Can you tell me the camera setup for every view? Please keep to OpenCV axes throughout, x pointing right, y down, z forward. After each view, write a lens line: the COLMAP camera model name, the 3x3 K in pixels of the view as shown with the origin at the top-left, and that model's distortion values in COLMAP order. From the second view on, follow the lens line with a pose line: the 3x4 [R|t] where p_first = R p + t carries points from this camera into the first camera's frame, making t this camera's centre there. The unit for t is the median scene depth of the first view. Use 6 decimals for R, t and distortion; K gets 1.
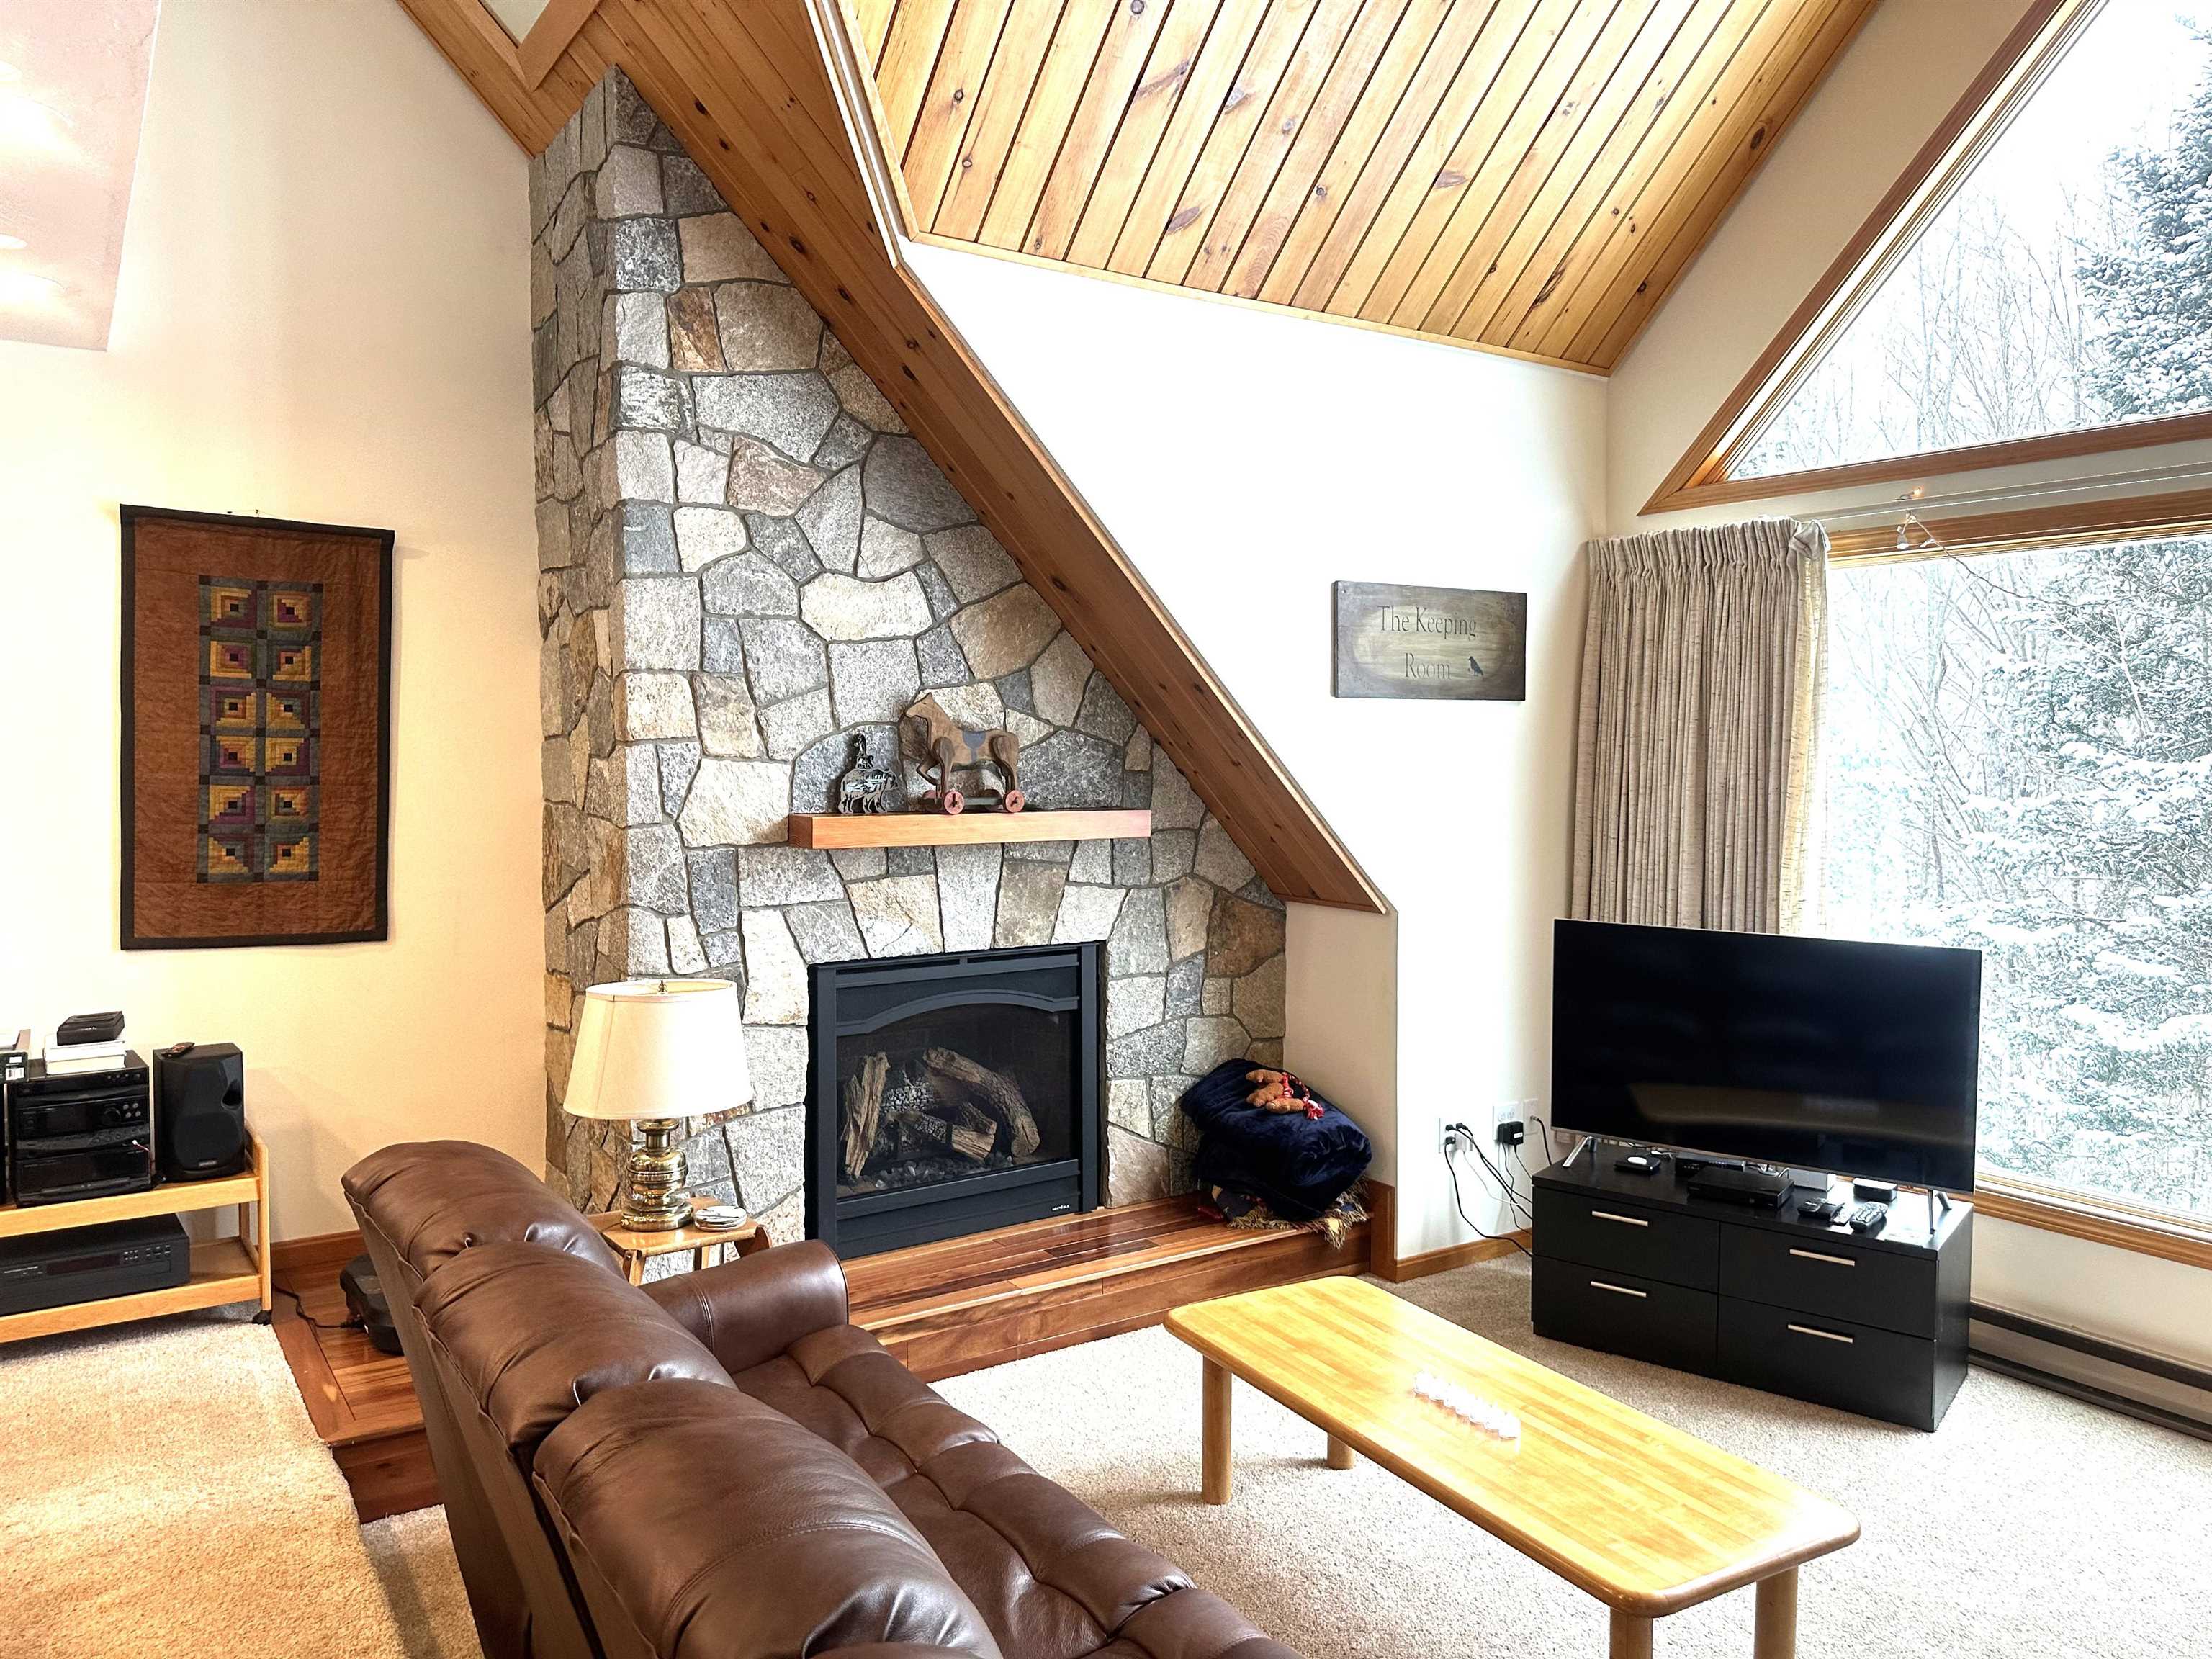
lens RADIAL K [[1537.3, 0, 1111.4], [0, 1537.3, 827.0], [0, 0, 1]] dist [0.086239, -0.106769]
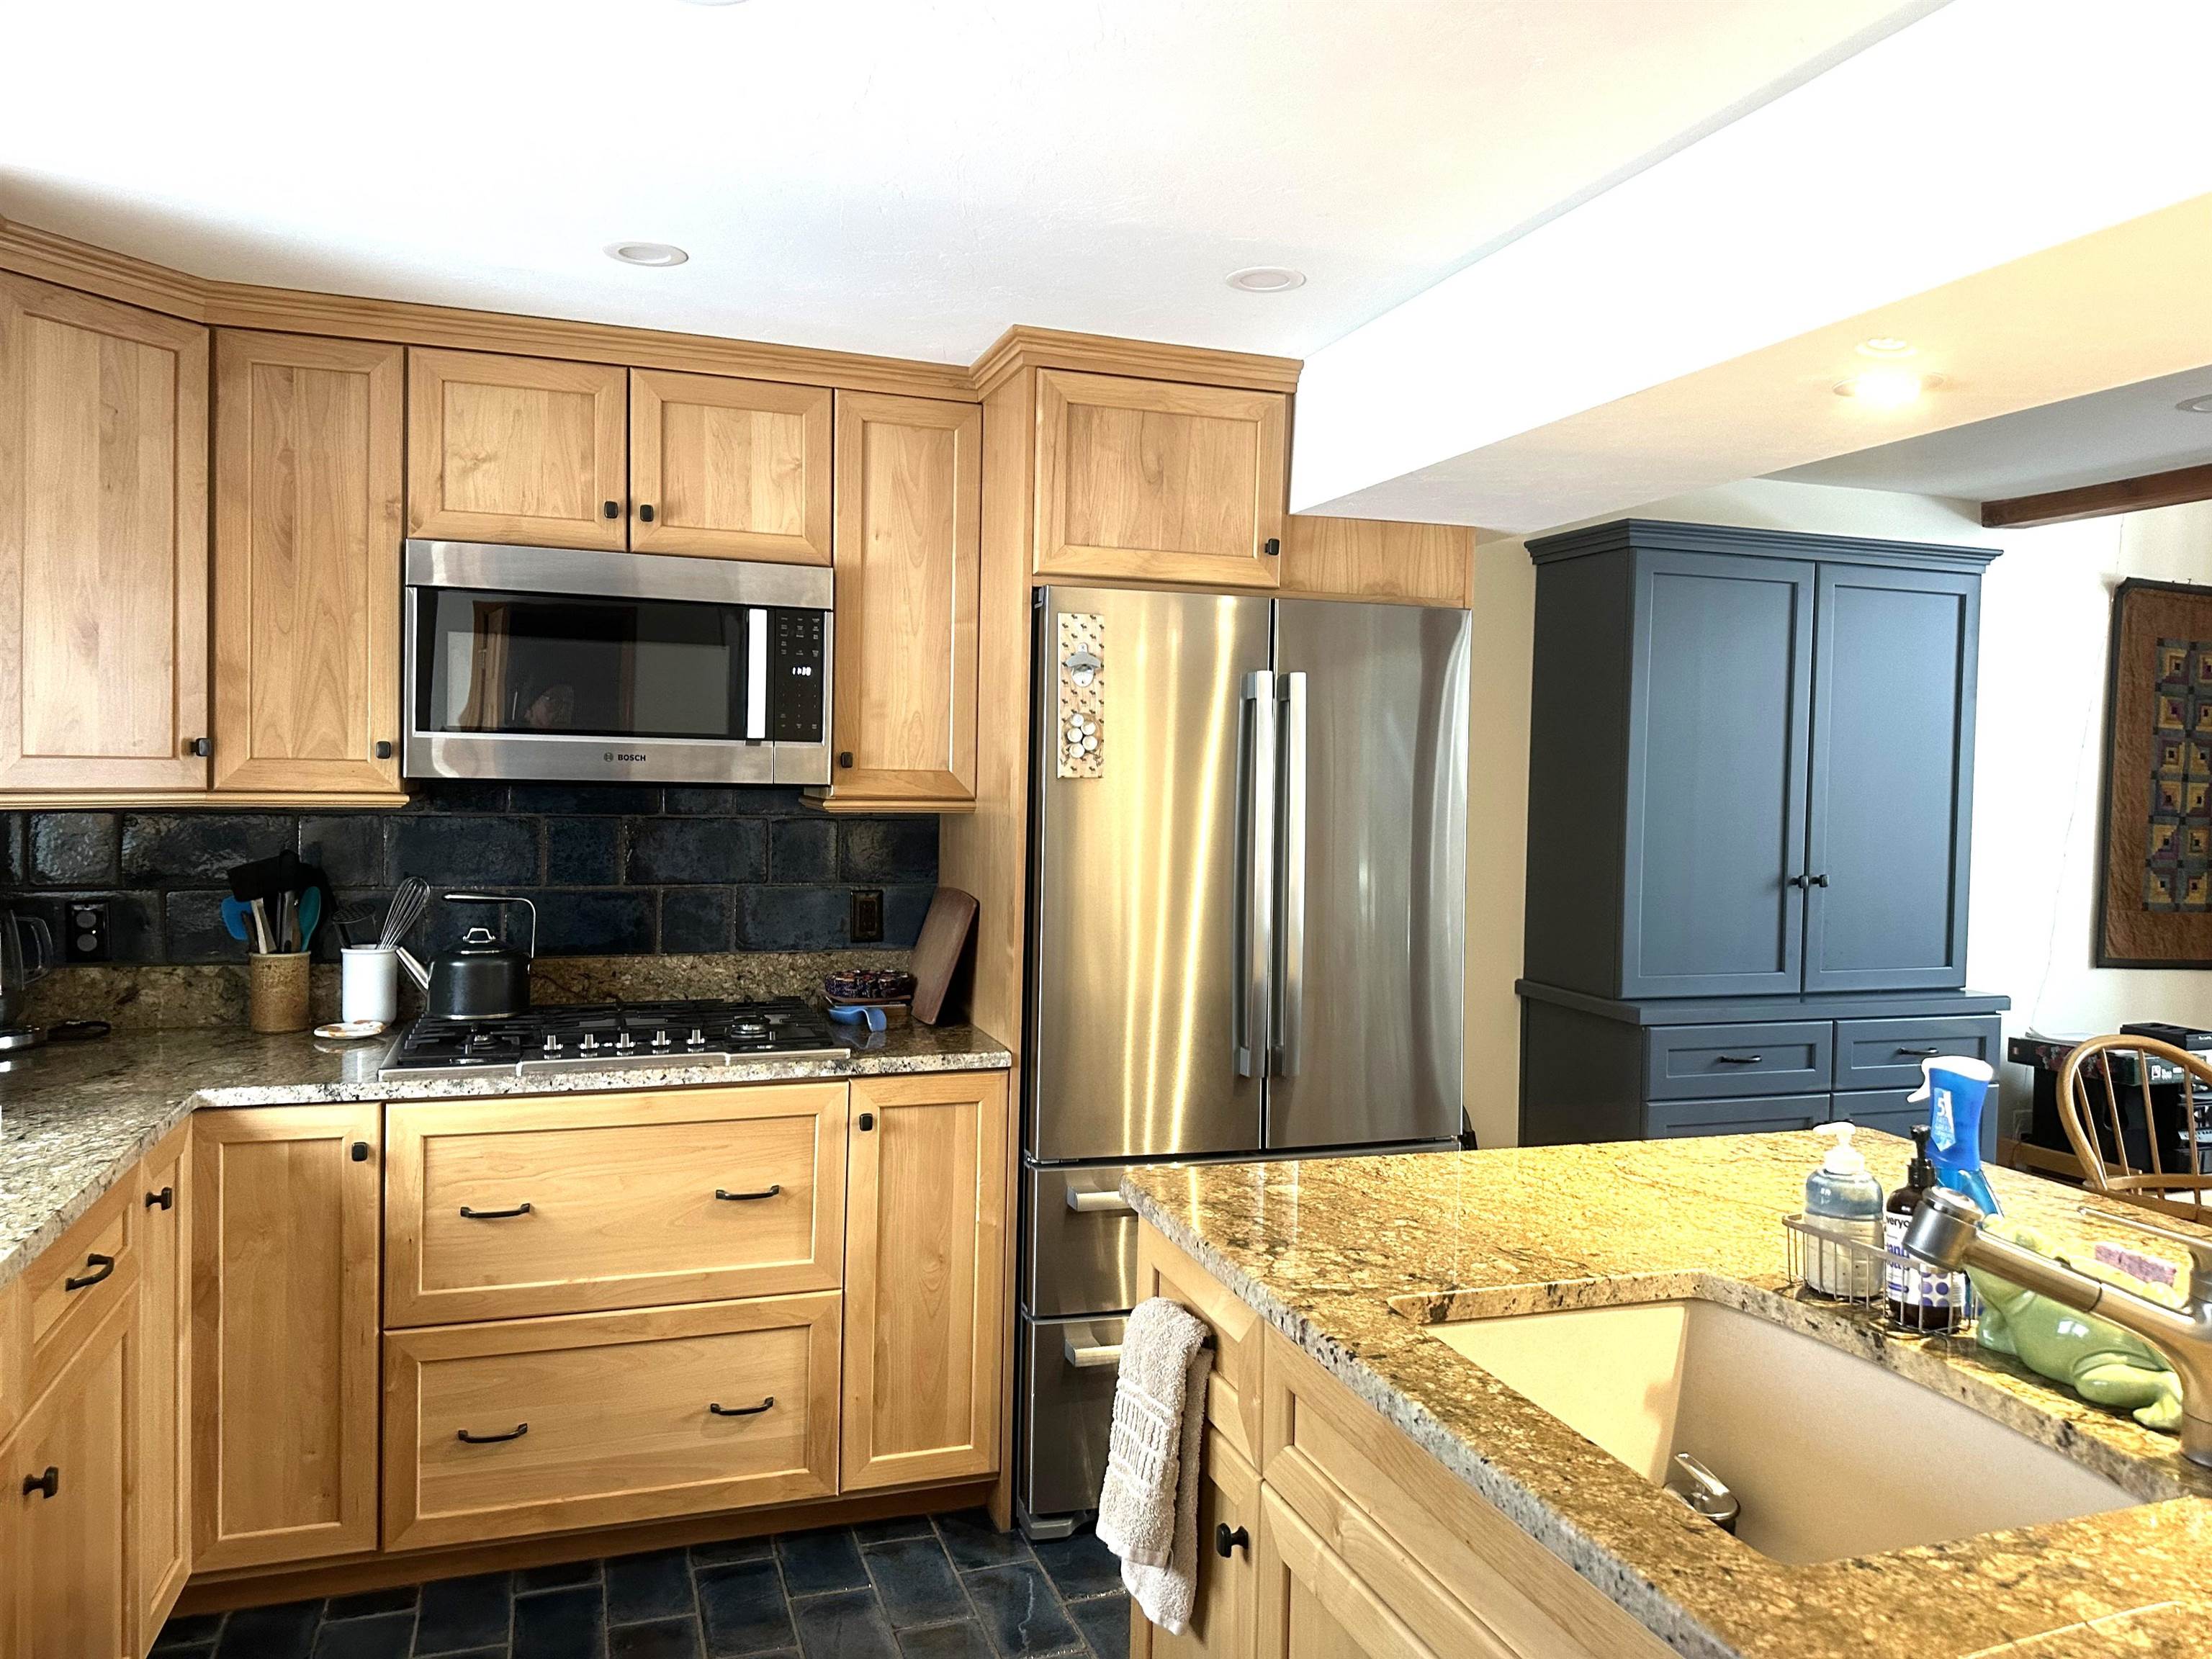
lens RADIAL K [[1537.3, 0, 1103.2], [0, 1537.3, 817.4], [0, 0, 1]] dist [0.086239, -0.106769]
pose [[0.964241, 0.016894, -0.264490, -0.992802], [-0.025726, 0.999220, -0.029966, 0.021081], [0.263777, 0.035699, 0.963923, -0.278654]]
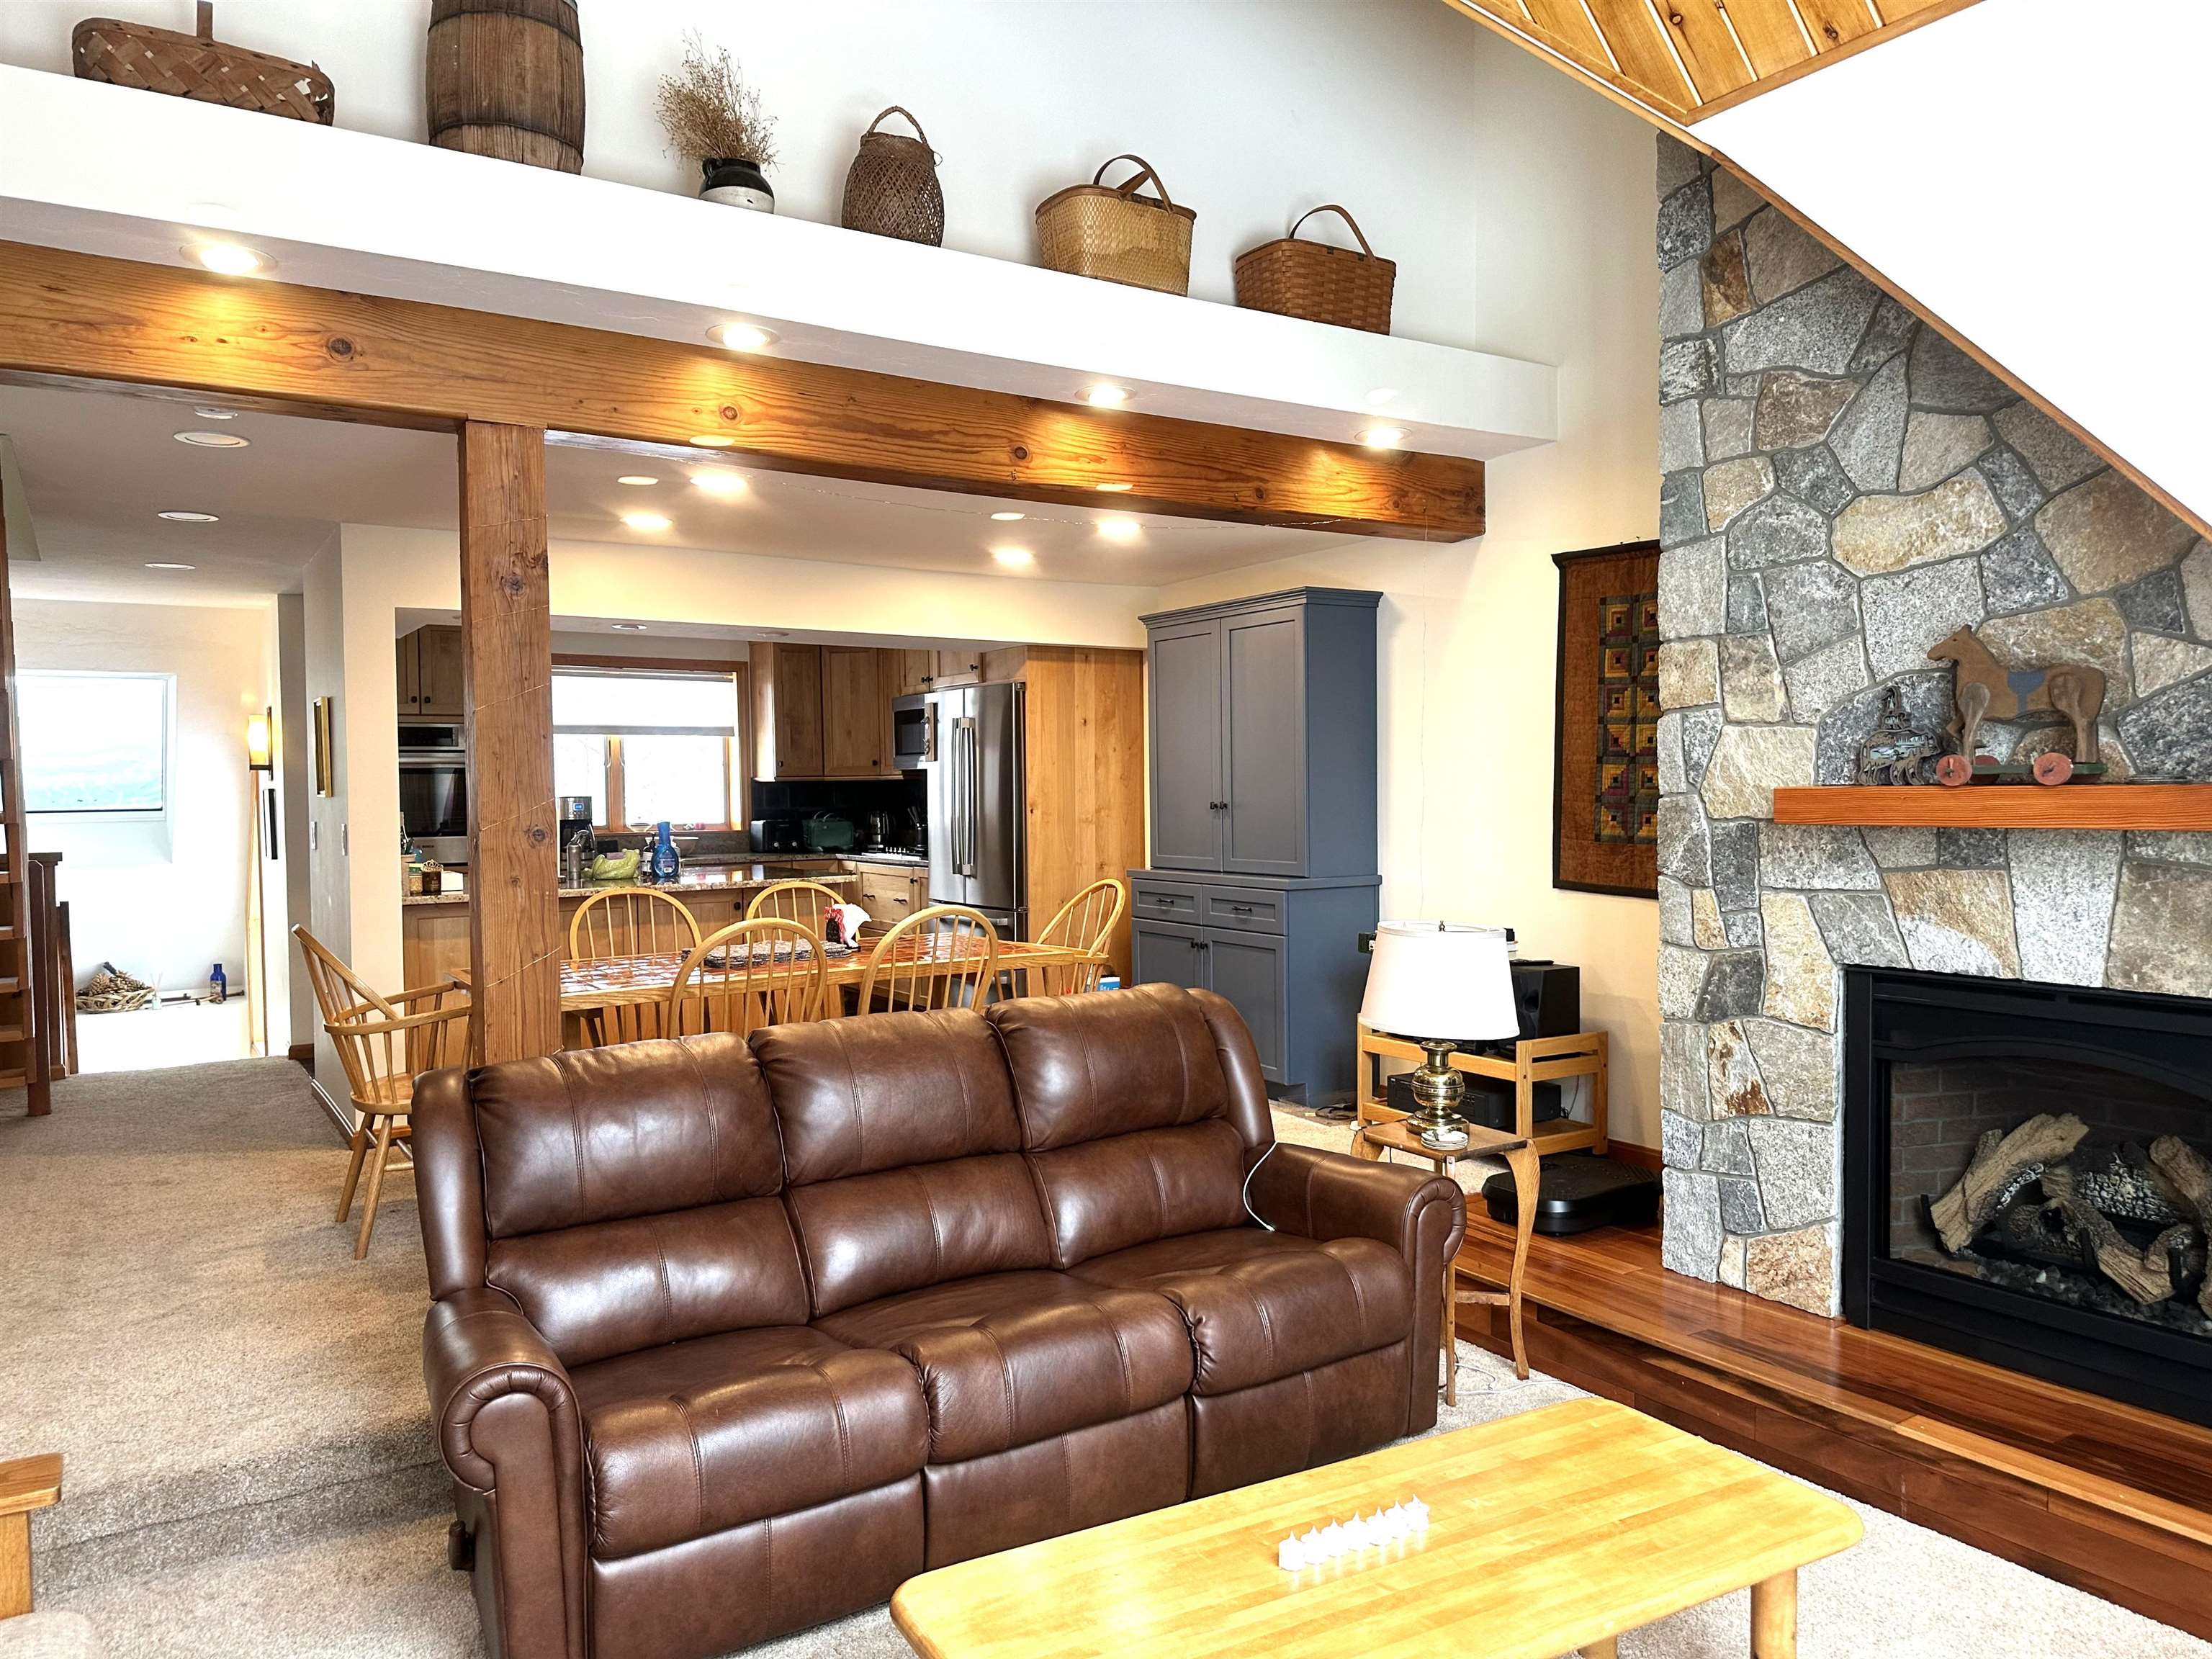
lens RADIAL K [[1537.3, 0, 1060.9], [0, 1537.3, 834.5], [0, 0, 1]] dist [0.086239, -0.106769]
pose [[-0.041026, 0.027989, -0.998766, 0.680574], [-0.040087, 0.998757, 0.029635, 0.010245], [0.998354, 0.041253, -0.039853, 0.606765]]
